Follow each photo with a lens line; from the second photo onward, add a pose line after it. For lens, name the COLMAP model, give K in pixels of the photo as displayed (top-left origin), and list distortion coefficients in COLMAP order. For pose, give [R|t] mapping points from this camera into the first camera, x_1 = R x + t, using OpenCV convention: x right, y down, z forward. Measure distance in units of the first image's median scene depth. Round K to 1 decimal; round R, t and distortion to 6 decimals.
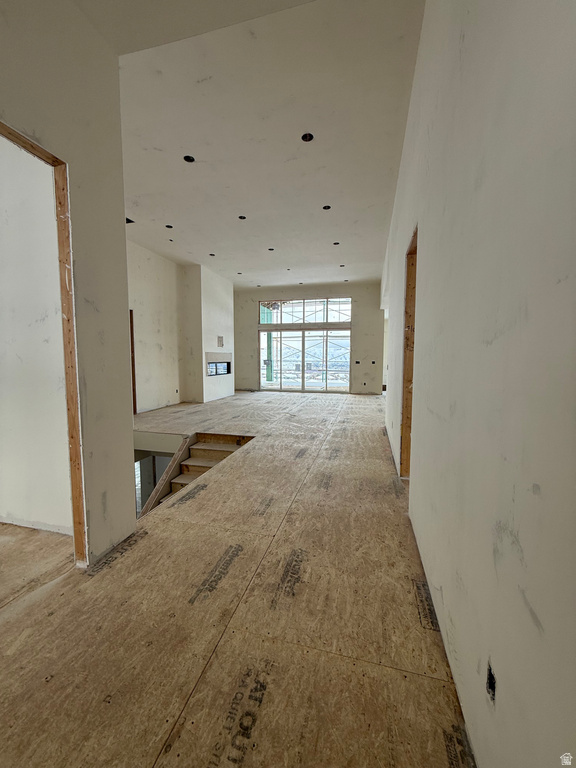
lens RADIAL K [[305.4, 0, 286.6], [0, 305.4, 383.0], [0, 0, 1]] dist [-0.001491, 0.000544]
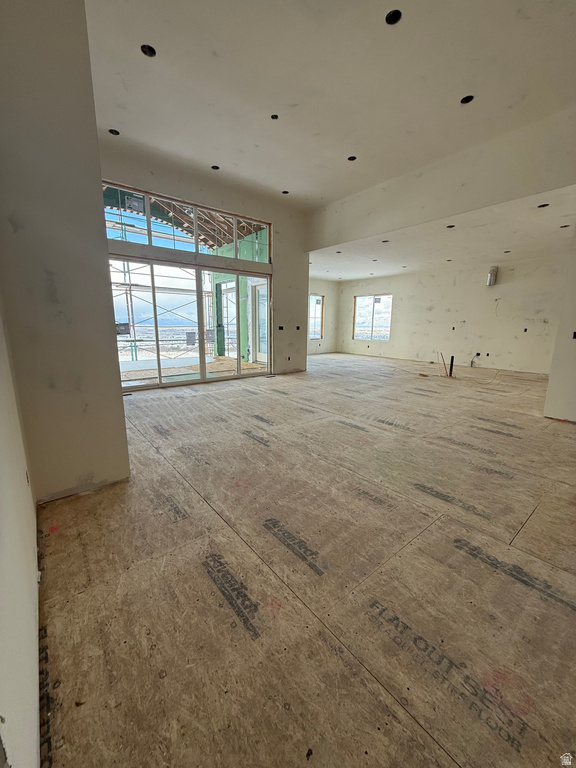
lens RADIAL K [[305.4, 0, 288.3], [0, 305.4, 383.0], [0, 0, 1]] dist [-0.001491, 0.000544]
pose [[0.586323, -0.152461, 0.795601, -0.320528], [0.060842, 0.987644, 0.144424, -0.043528], [-0.807790, -0.036274, 0.588354, 0.580055]]
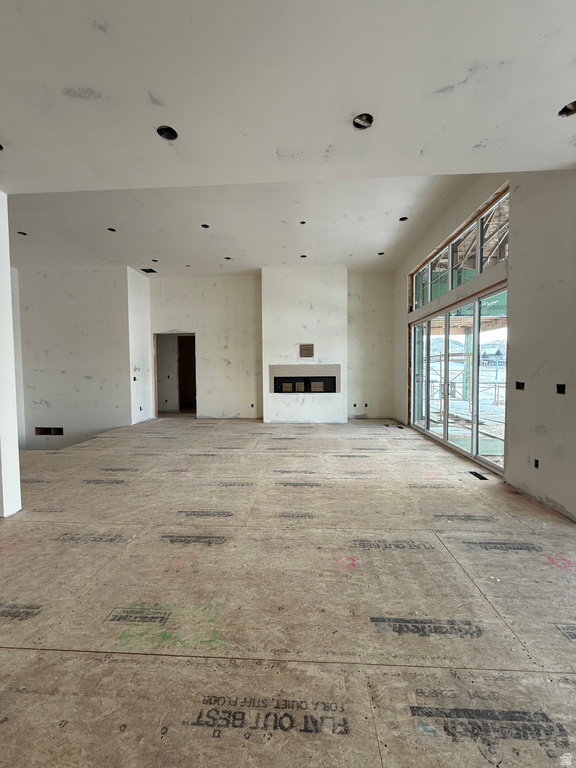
lens RADIAL K [[305.4, 0, 287.4], [0, 305.4, 382.3], [0, 0, 1]] dist [-0.001491, 0.000544]
pose [[0.194843, 0.035274, -0.980200, 0.483259], [-0.072967, 0.997105, 0.021378, -0.060320], [0.978116, 0.067357, 0.196853, 0.715816]]
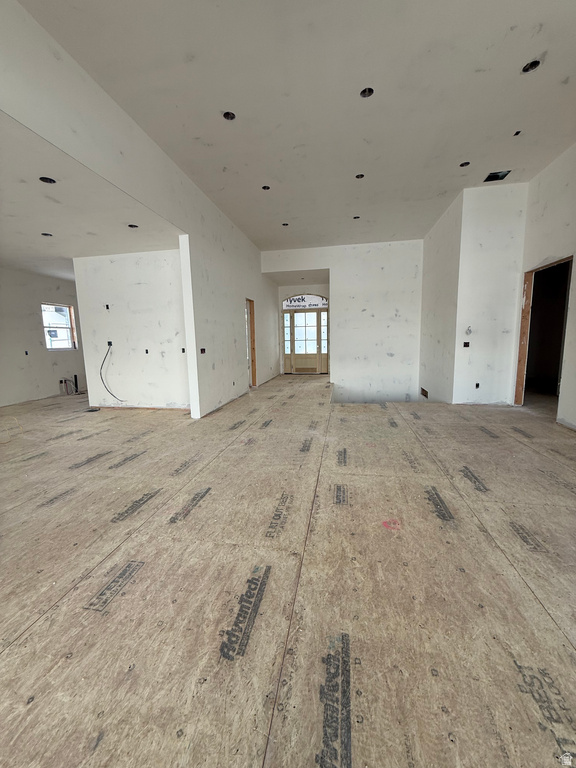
lens RADIAL K [[305.4, 0, 288.1], [0, 305.4, 382.7], [0, 0, 1]] dist [-0.001491, 0.000544]
pose [[-0.996801, 0.029064, -0.074457, 0.072596], [0.012059, 0.975569, 0.219363, -0.082041], [0.079014, 0.217763, -0.972798, 1.009105]]
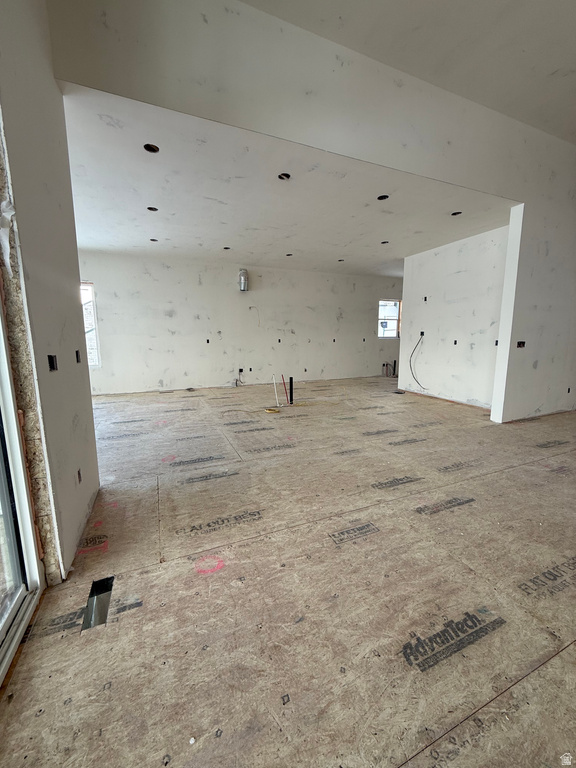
lens RADIAL K [[305.4, 0, 288.3], [0, 305.4, 382.7], [0, 0, 1]] dist [-0.001491, 0.000544]
pose [[-0.618211, -0.121482, 0.776568, 0.041894], [0.068522, 0.975893, 0.207213, -0.080998], [-0.783020, 0.181313, -0.594984, 1.000333]]
